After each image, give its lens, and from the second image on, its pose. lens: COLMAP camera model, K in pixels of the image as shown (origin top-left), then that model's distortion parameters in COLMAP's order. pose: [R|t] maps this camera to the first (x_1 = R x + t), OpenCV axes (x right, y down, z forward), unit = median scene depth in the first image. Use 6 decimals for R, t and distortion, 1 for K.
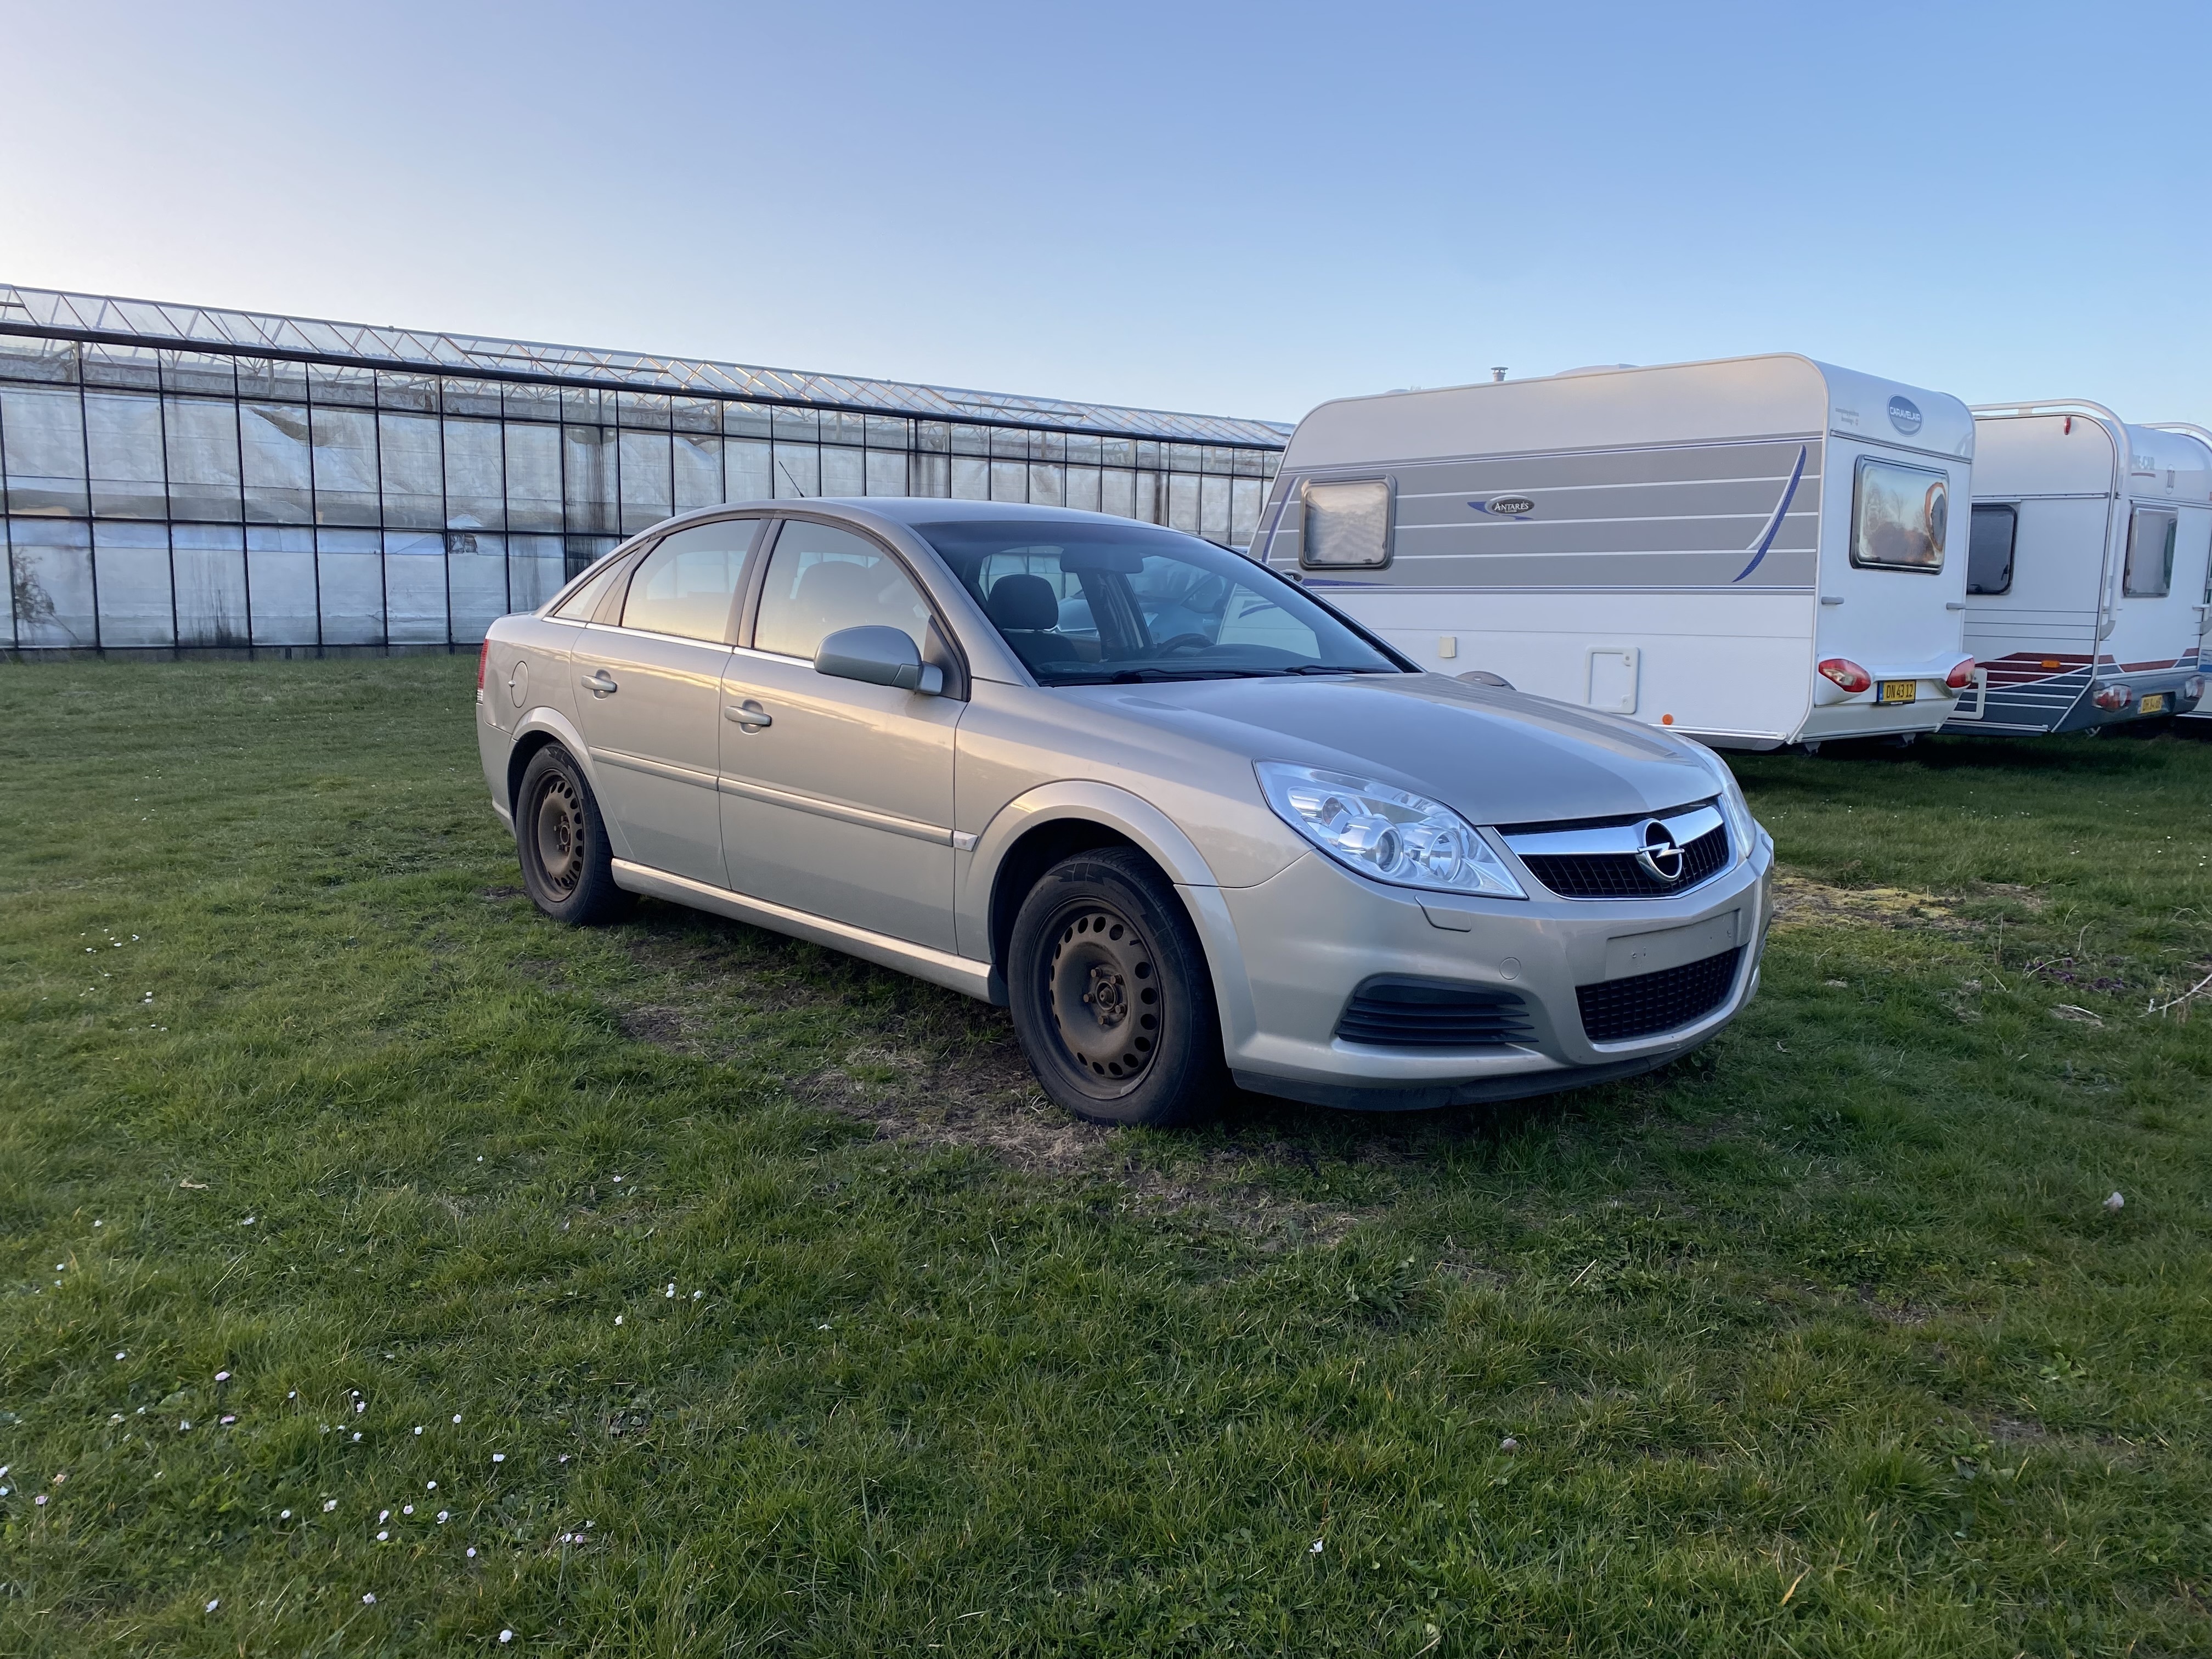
lens RADIAL K [[1675.1, 0, 1113.6], [0, 1675.1, 833.0], [0, 0, 1]] dist [-0.002750, -0.004232]
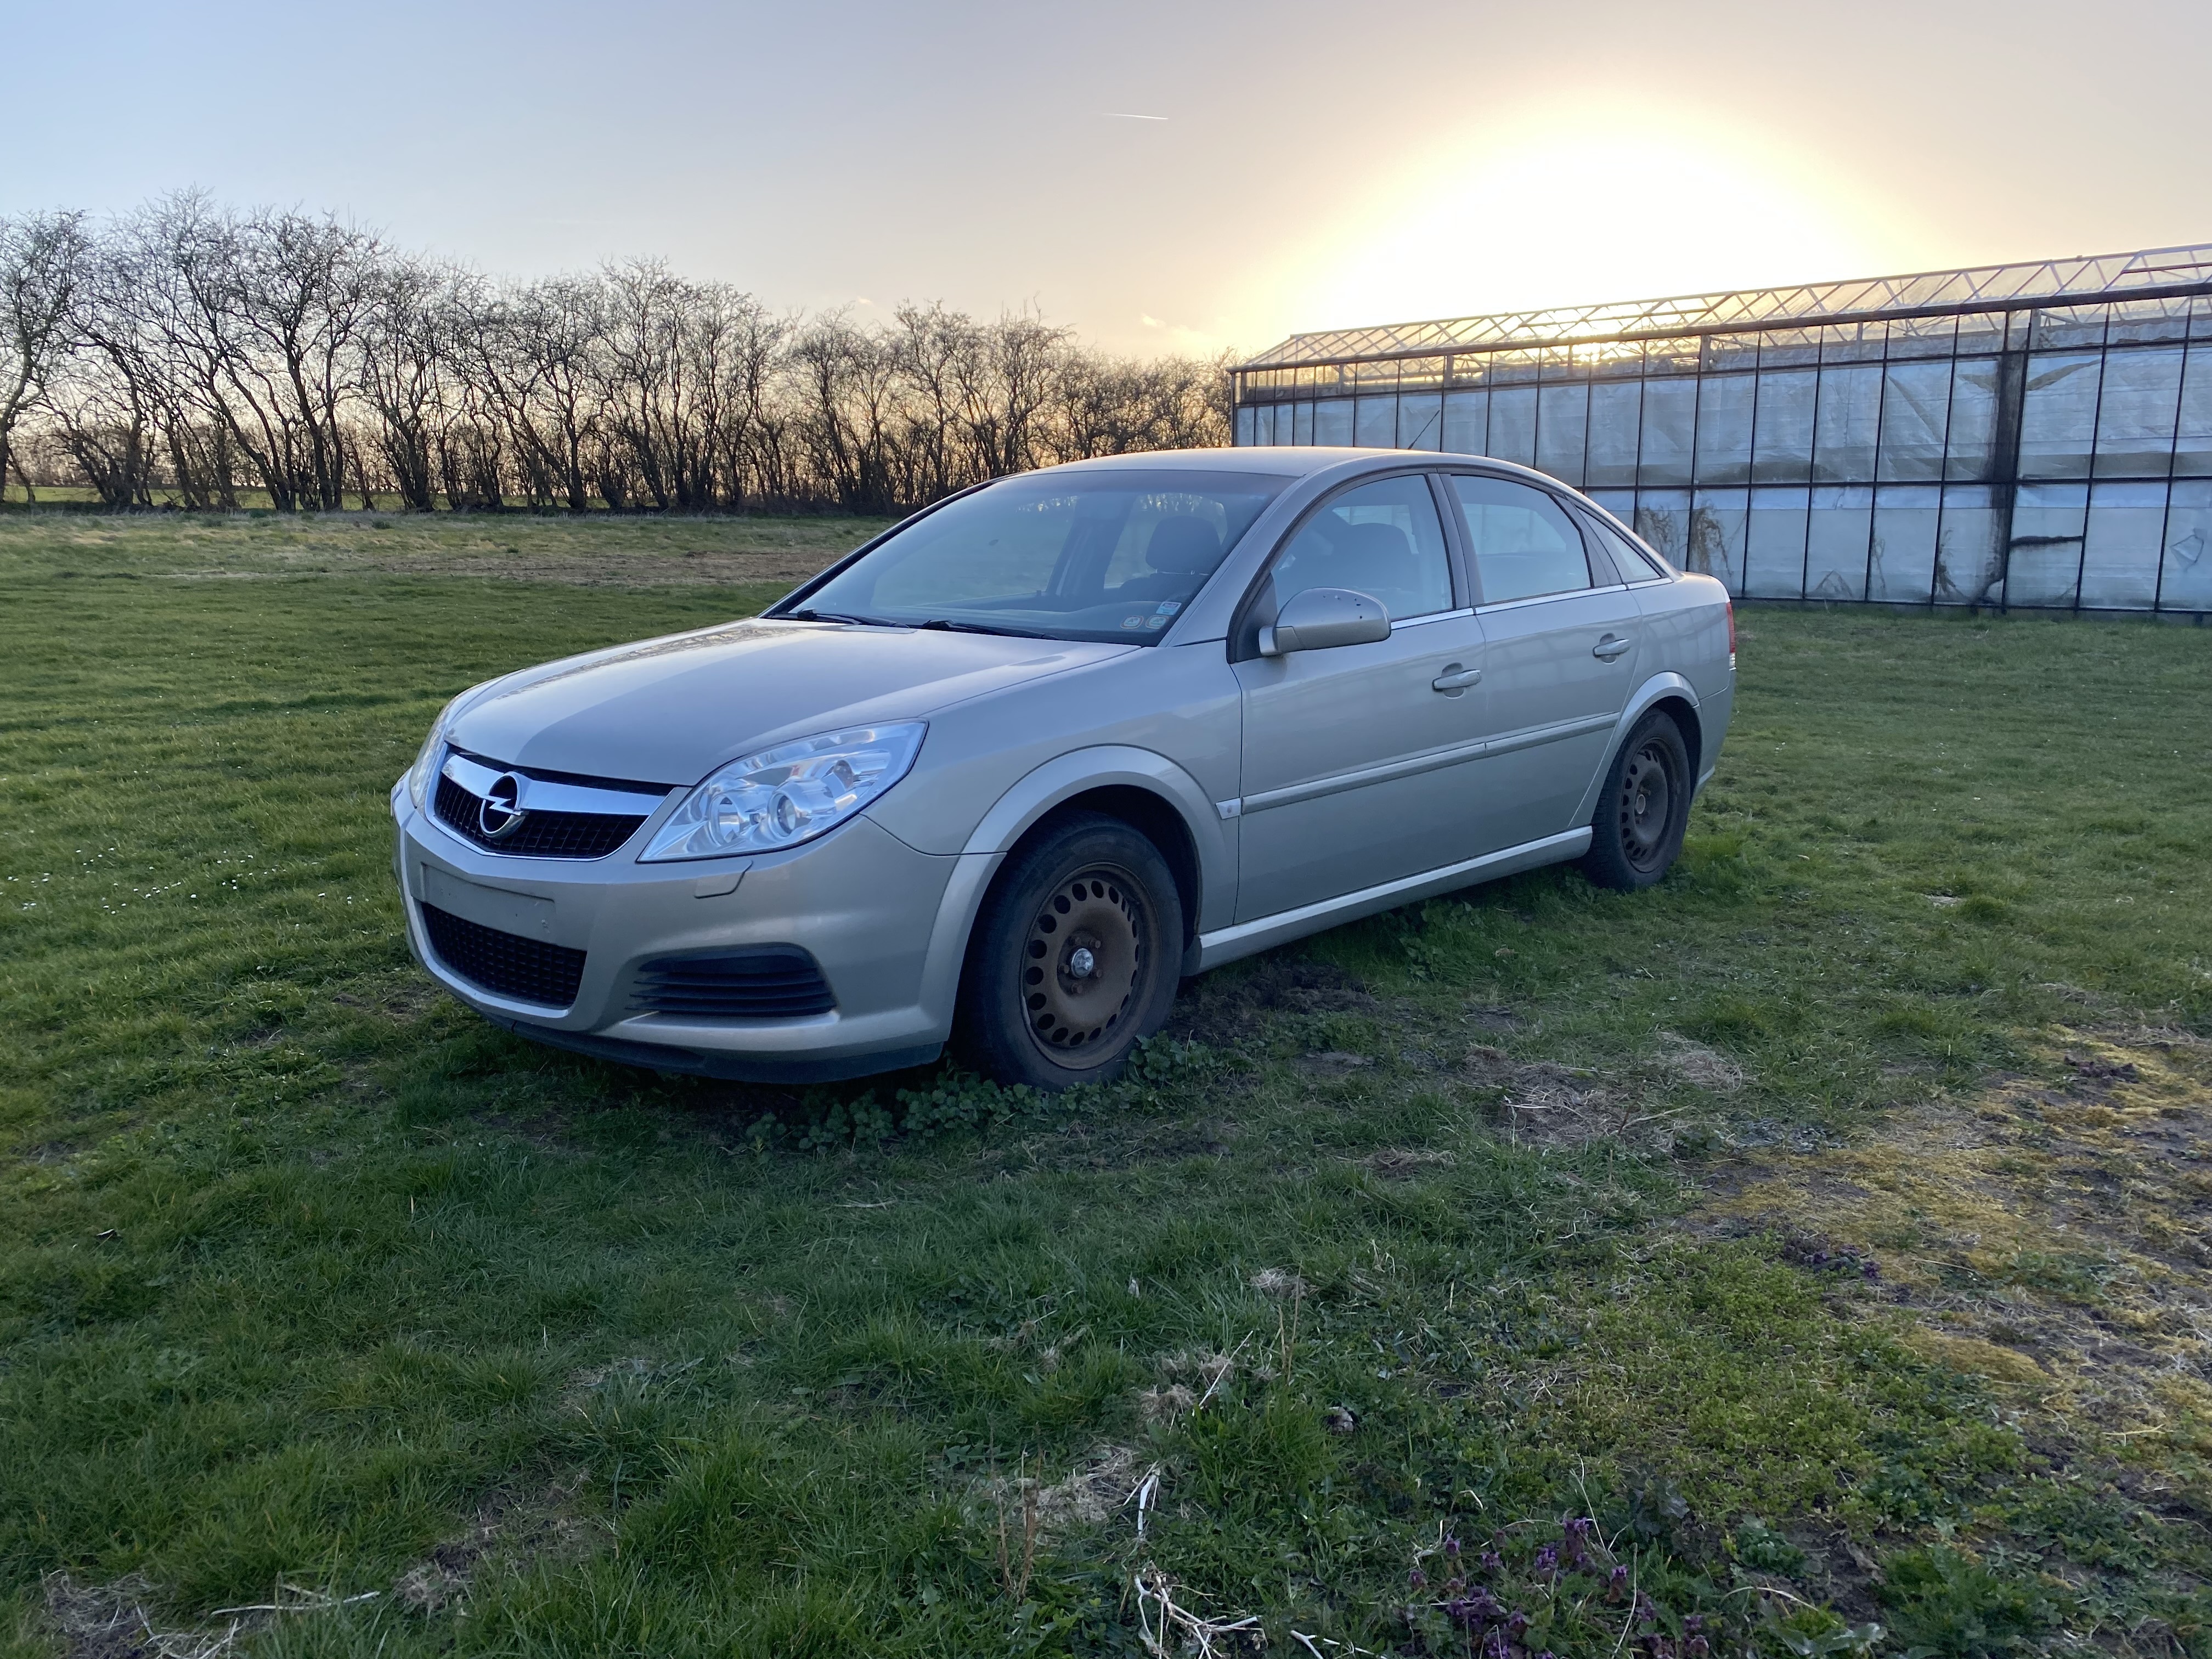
lens RADIAL K [[1675.1, 0, 1112.5], [0, 1675.1, 827.3], [0, 0, 1]] dist [-0.002750, -0.004232]
pose [[0.181359, 0.149554, -0.971979, 0.398592], [-0.132642, 0.983057, 0.126509, -0.042765], [0.974431, 0.105982, 0.198123, 0.338833]]
